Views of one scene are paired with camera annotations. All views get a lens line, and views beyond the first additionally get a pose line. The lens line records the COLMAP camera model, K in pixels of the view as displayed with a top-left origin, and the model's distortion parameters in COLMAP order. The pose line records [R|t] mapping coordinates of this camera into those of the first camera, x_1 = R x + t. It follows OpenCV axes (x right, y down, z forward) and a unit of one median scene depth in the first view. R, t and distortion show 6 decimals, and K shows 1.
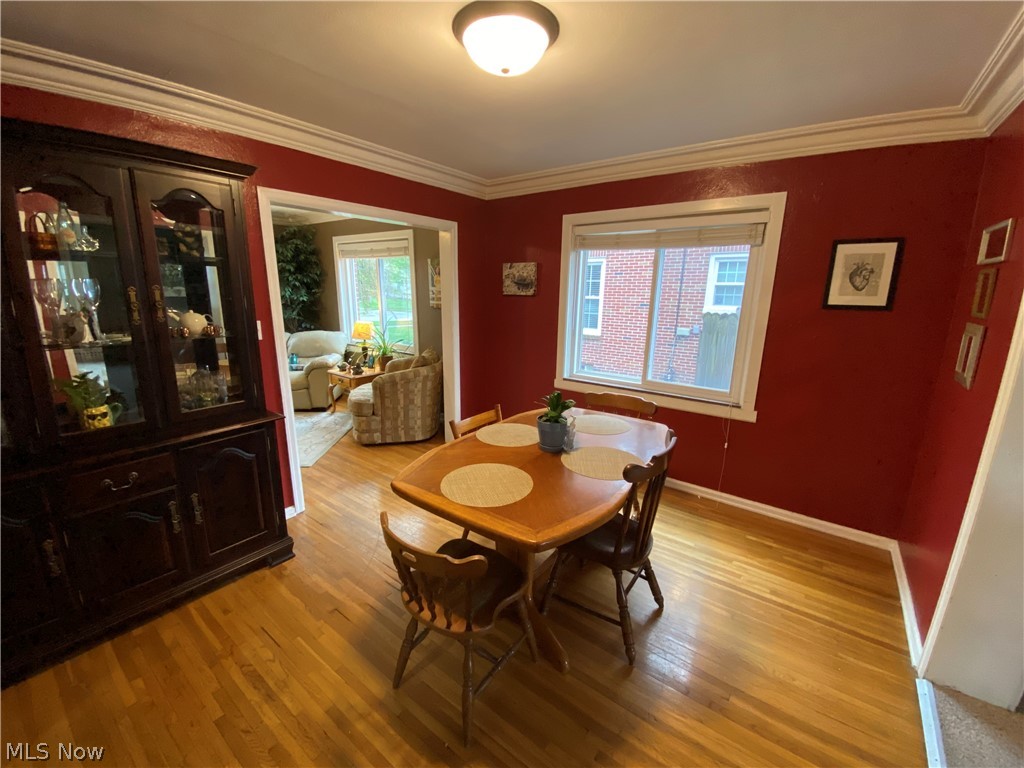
lens RADIAL K [[415.0, 0, 512.0], [0, 415.0, 384.0], [0, 0, 1]] dist [0.027975, -0.026317]
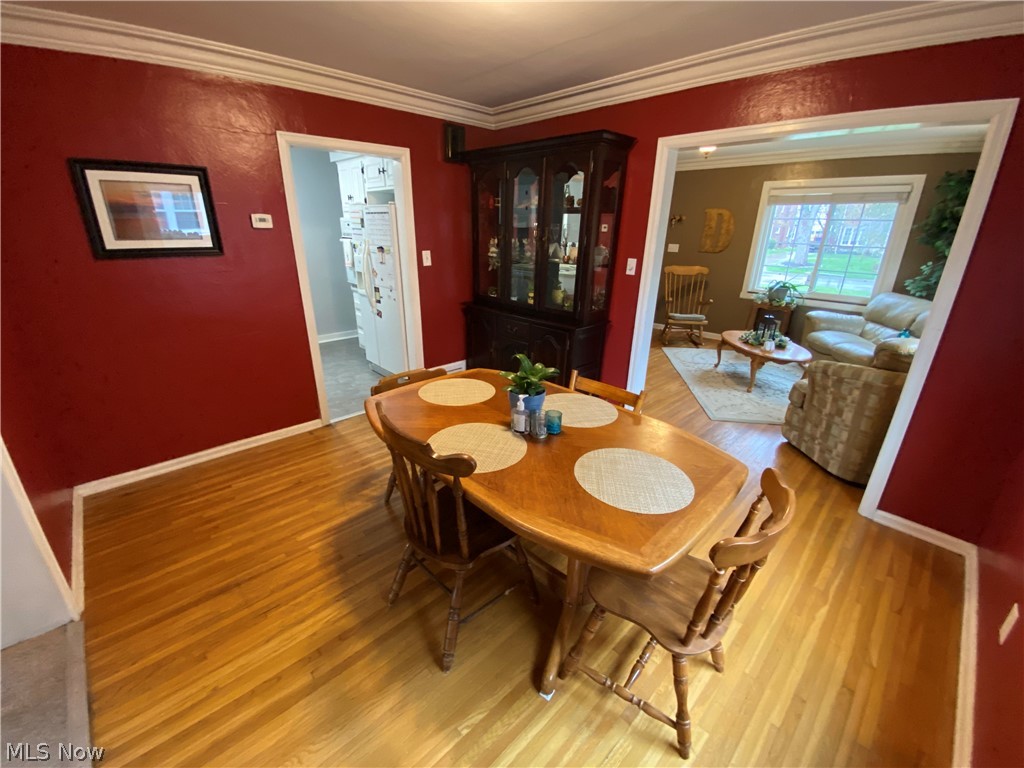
lens RADIAL K [[415.0, 0, 512.0], [0, 415.0, 384.0], [0, 0, 1]] dist [0.027975, -0.026317]
pose [[-0.170520, 0.335549, -0.926461, 0.724181], [-0.245562, 0.896095, 0.369748, -0.187785], [0.954265, 0.290553, -0.070404, 0.865006]]
